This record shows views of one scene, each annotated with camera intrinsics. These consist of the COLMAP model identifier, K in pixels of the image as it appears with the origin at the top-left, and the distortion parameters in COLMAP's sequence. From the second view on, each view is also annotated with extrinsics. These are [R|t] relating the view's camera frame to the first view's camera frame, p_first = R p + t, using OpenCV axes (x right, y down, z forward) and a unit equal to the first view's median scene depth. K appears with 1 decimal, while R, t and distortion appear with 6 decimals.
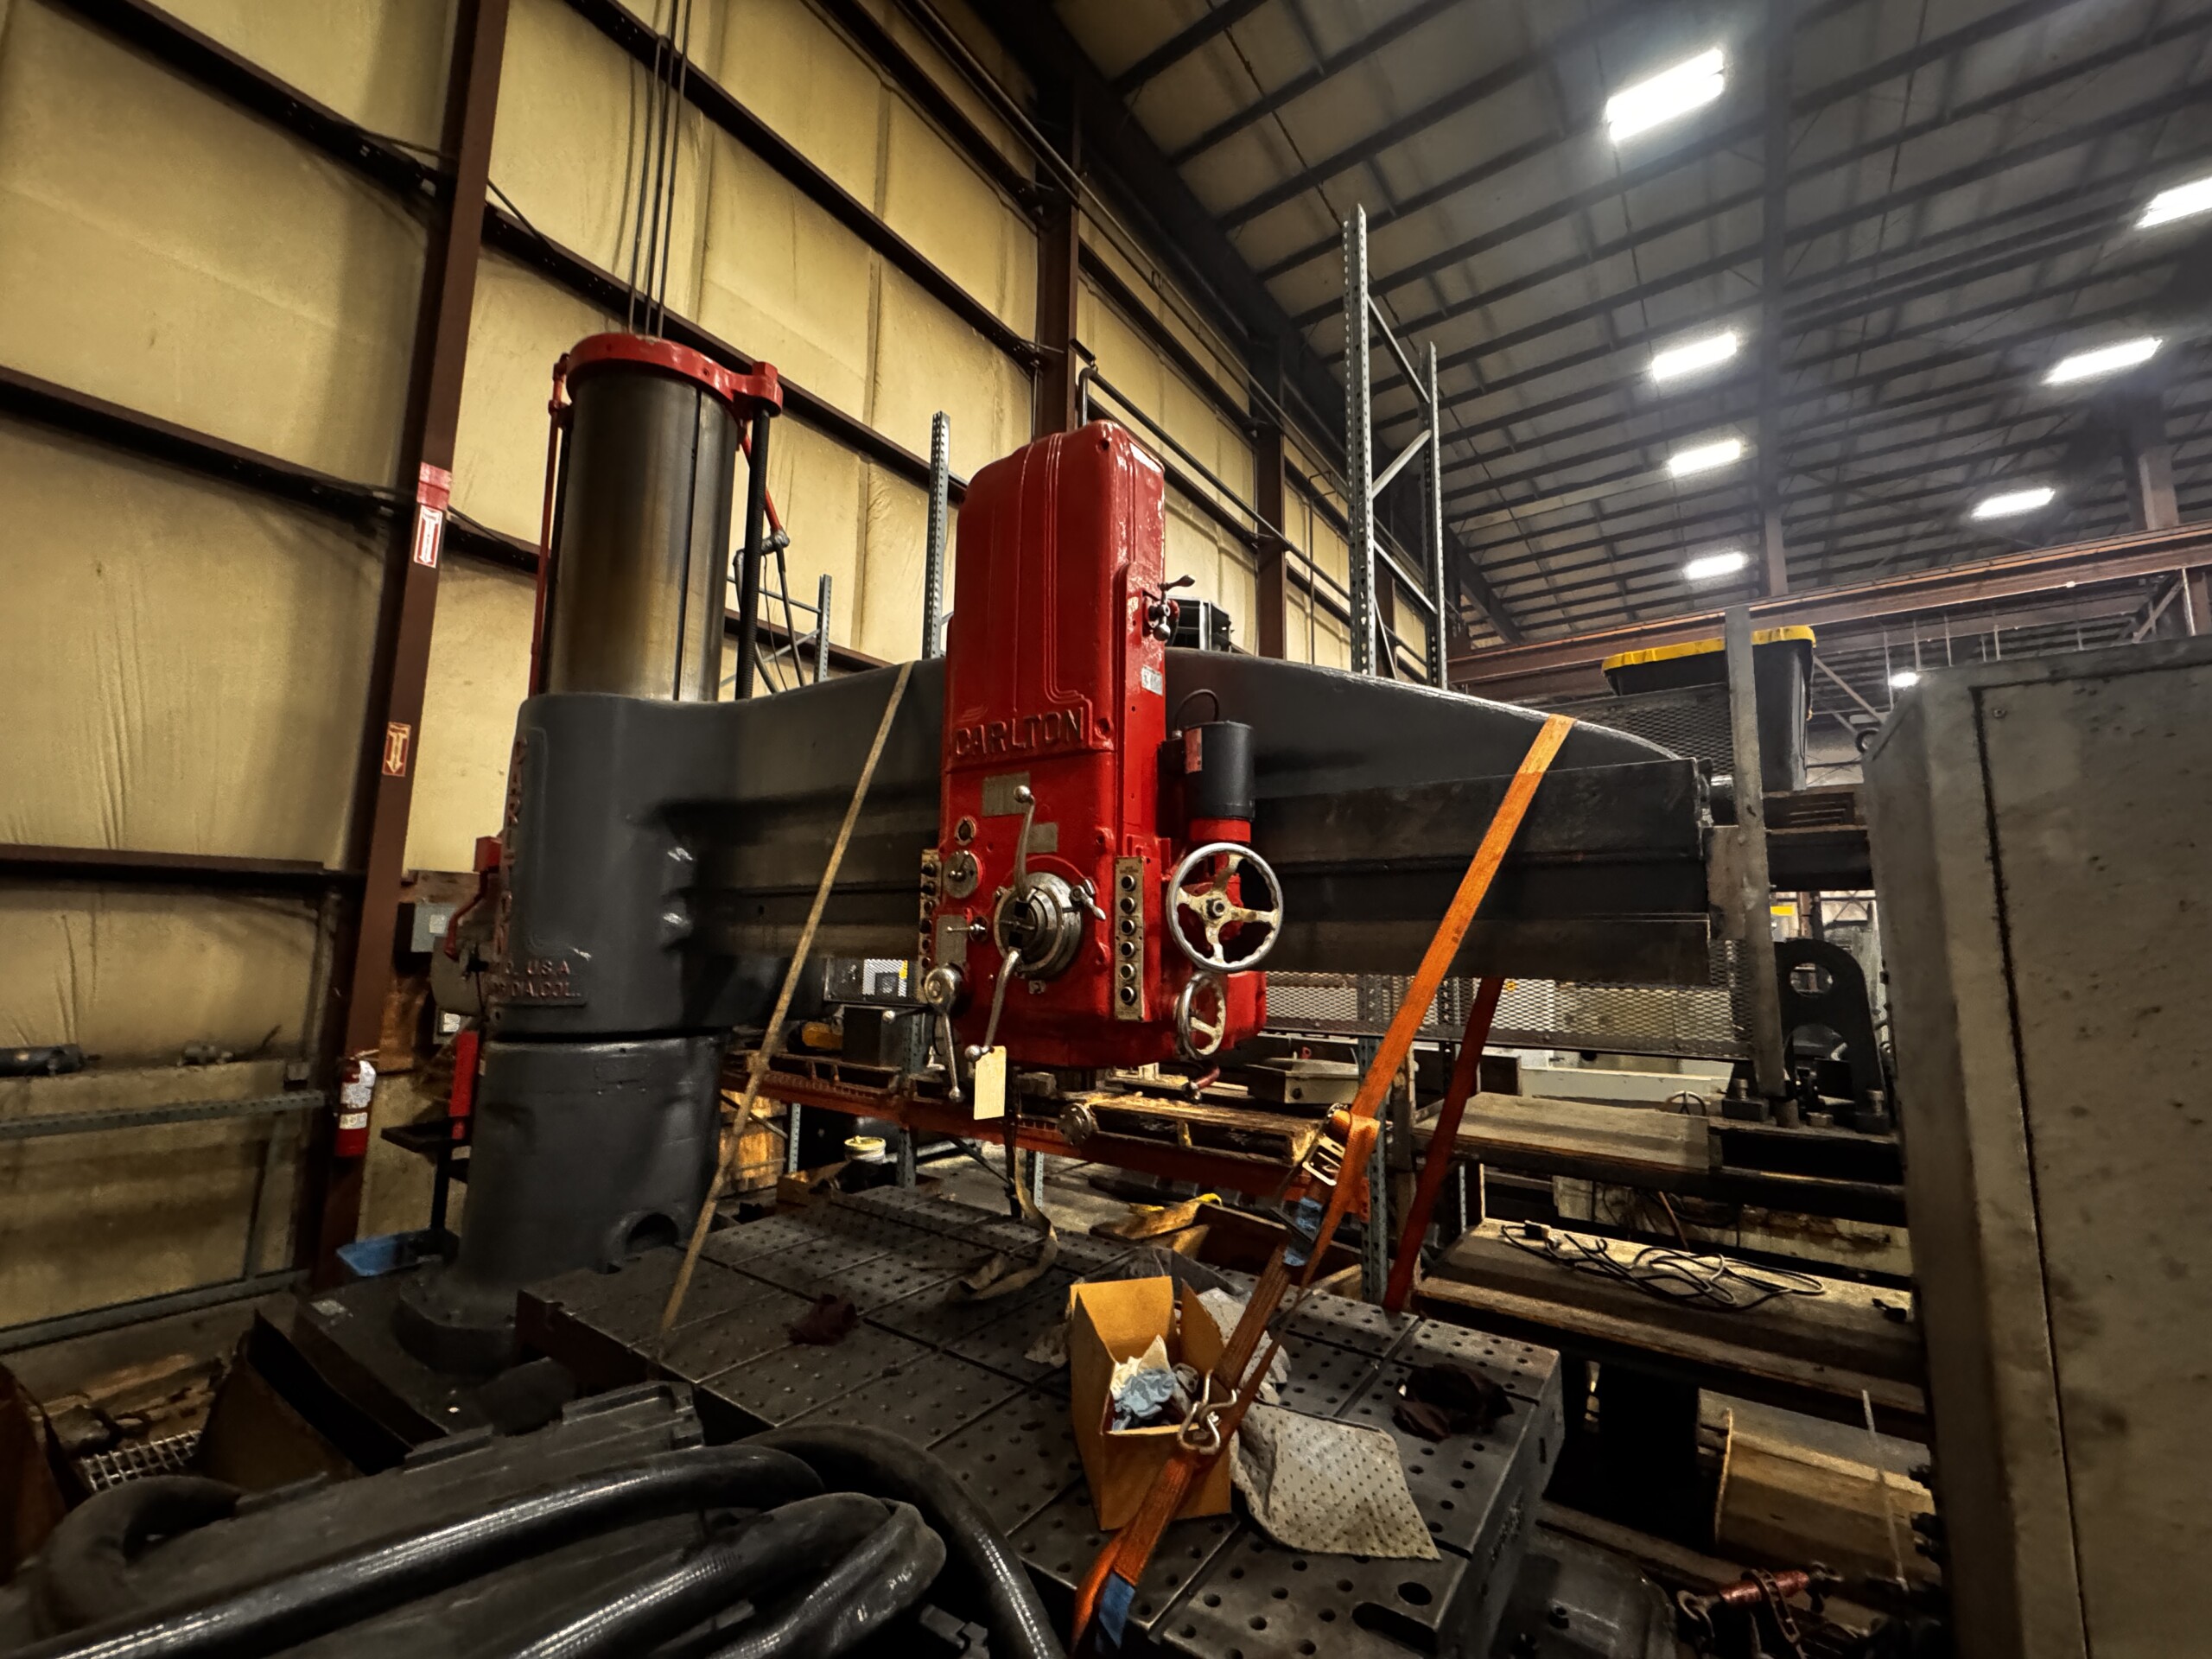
lens RADIAL K [[885.3, 0, 1108.0], [0, 885.3, 828.1], [0, 0, 1]] dist [-0.005498, 0.001182]
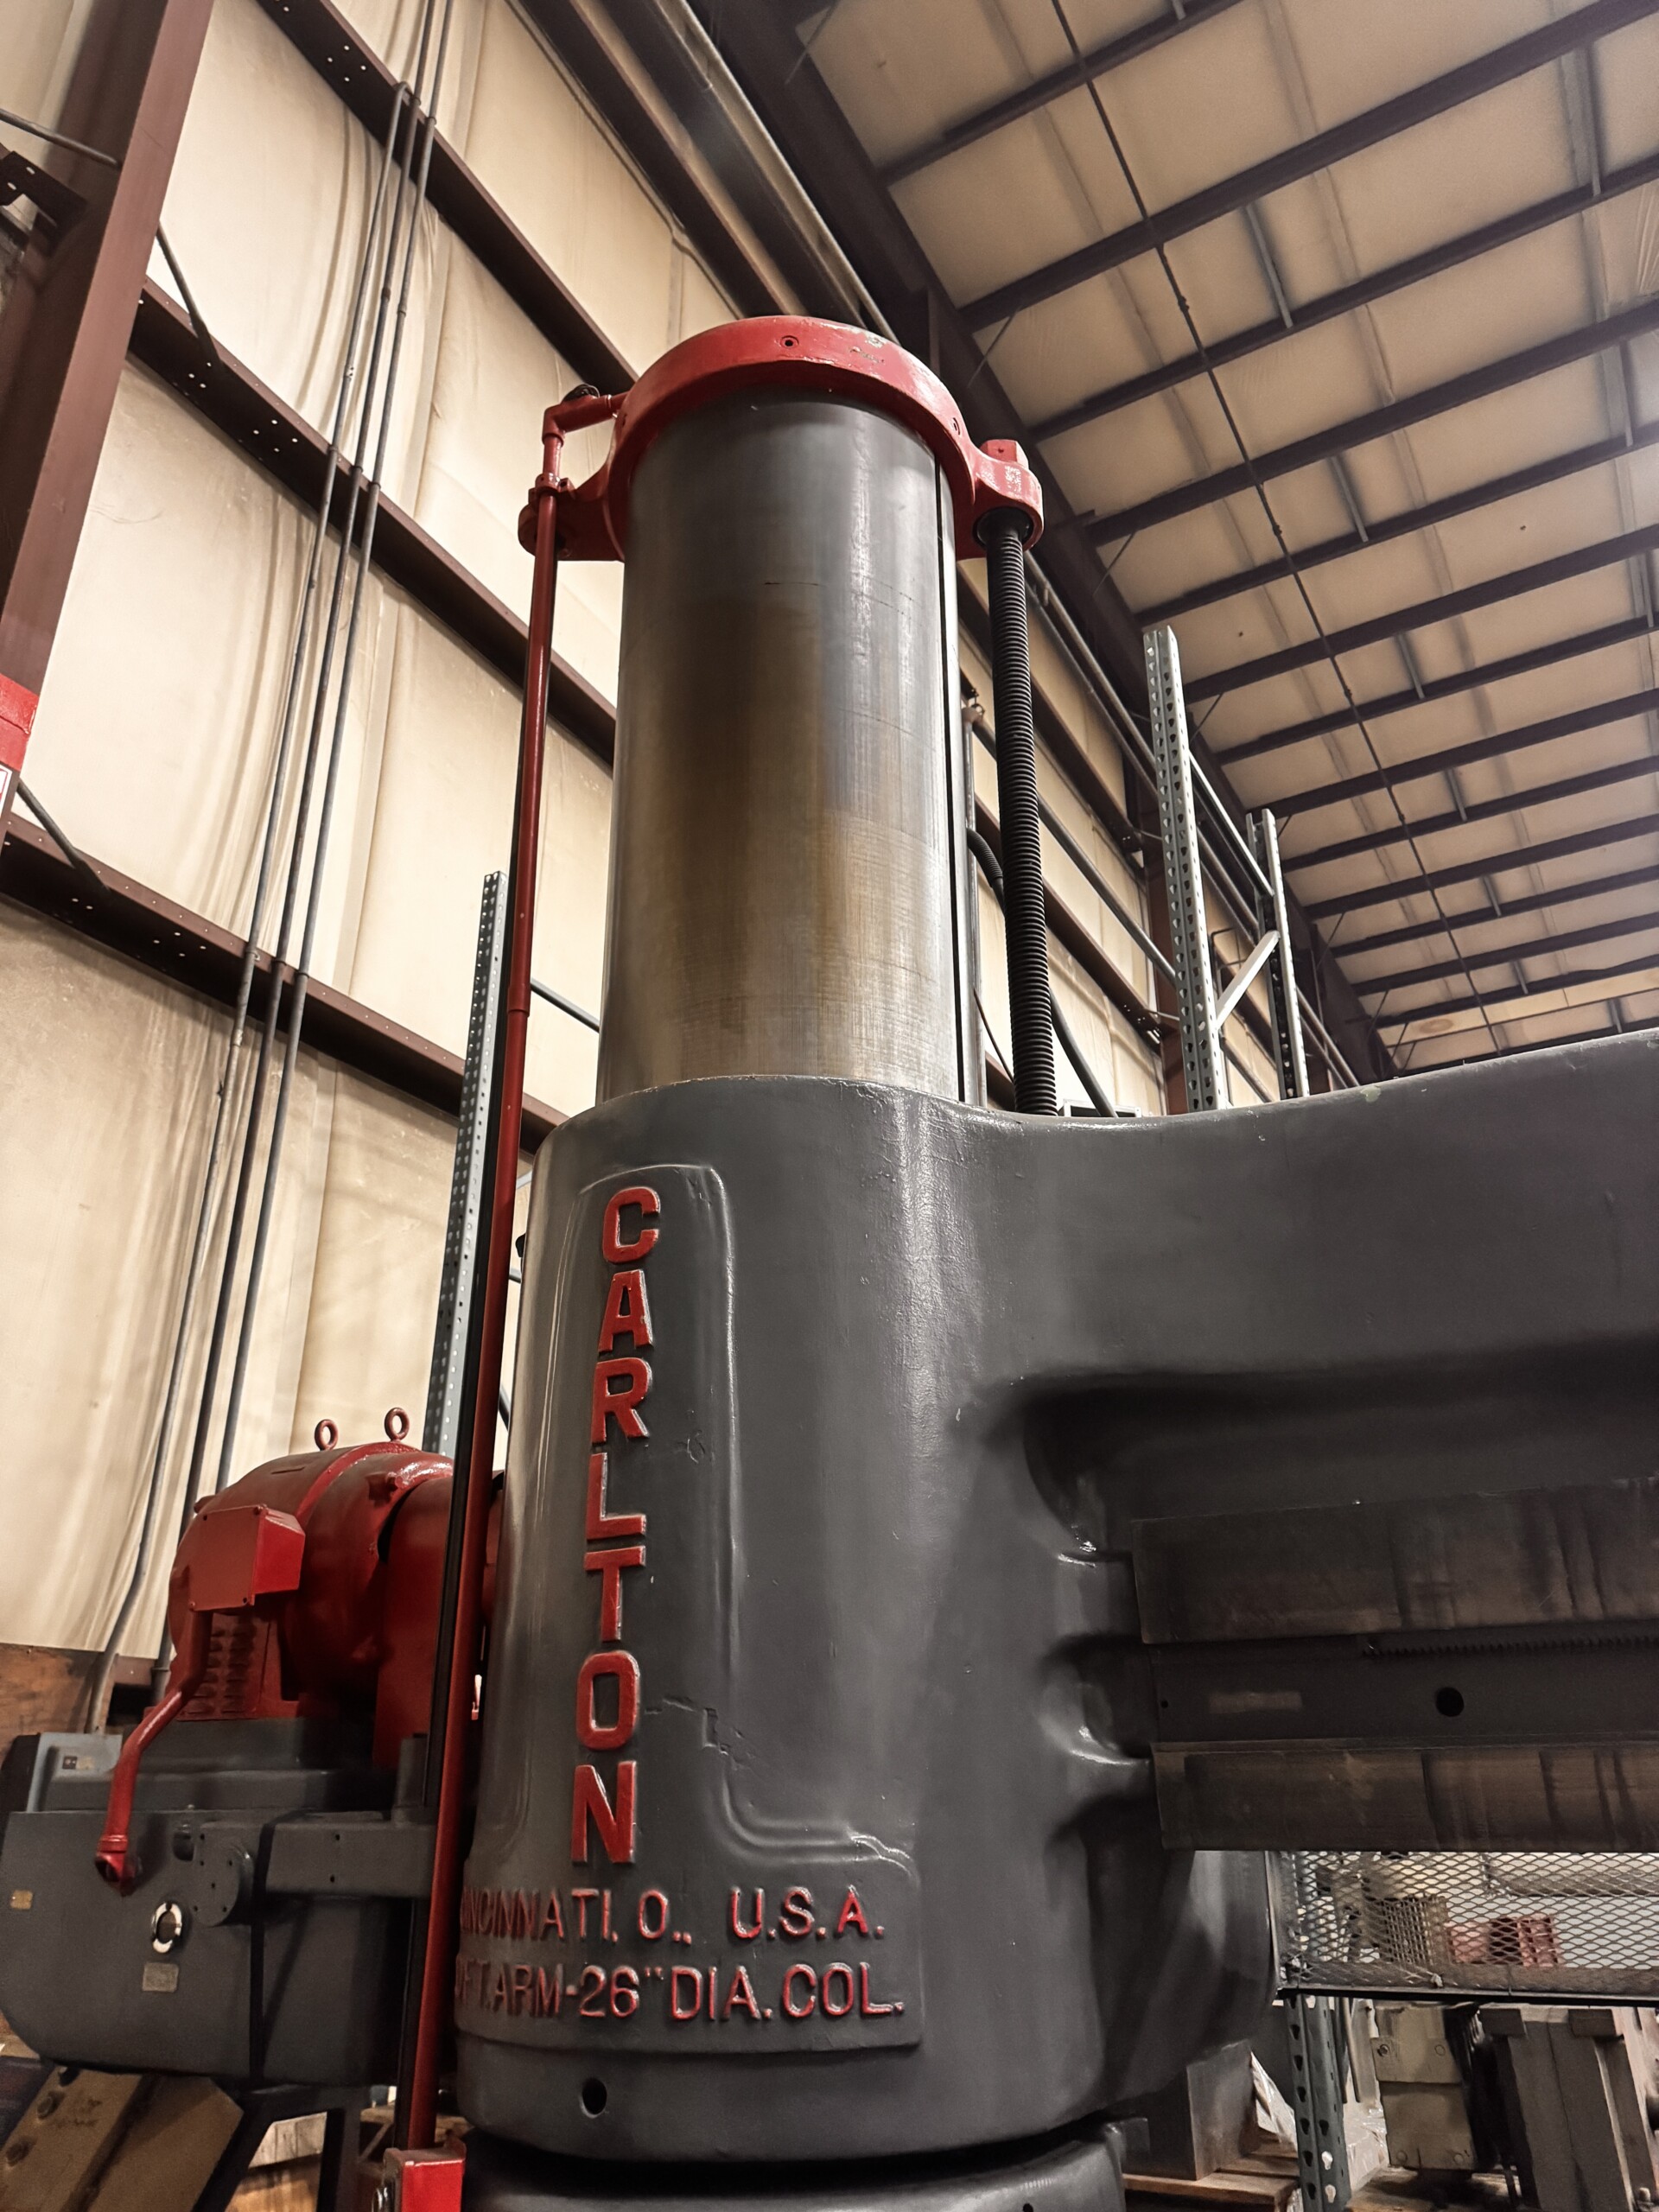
lens RADIAL K [[1557.2, 0, 846.9], [0, 1557.2, 1120.1], [0, 0, 1]] dist [0.049252, -0.052035]
pose [[0.993324, 0.028888, 0.111680, -0.610949], [0.003186, 0.960898, -0.276885, 0.040934], [-0.115312, 0.275393, 0.954391, 0.358719]]
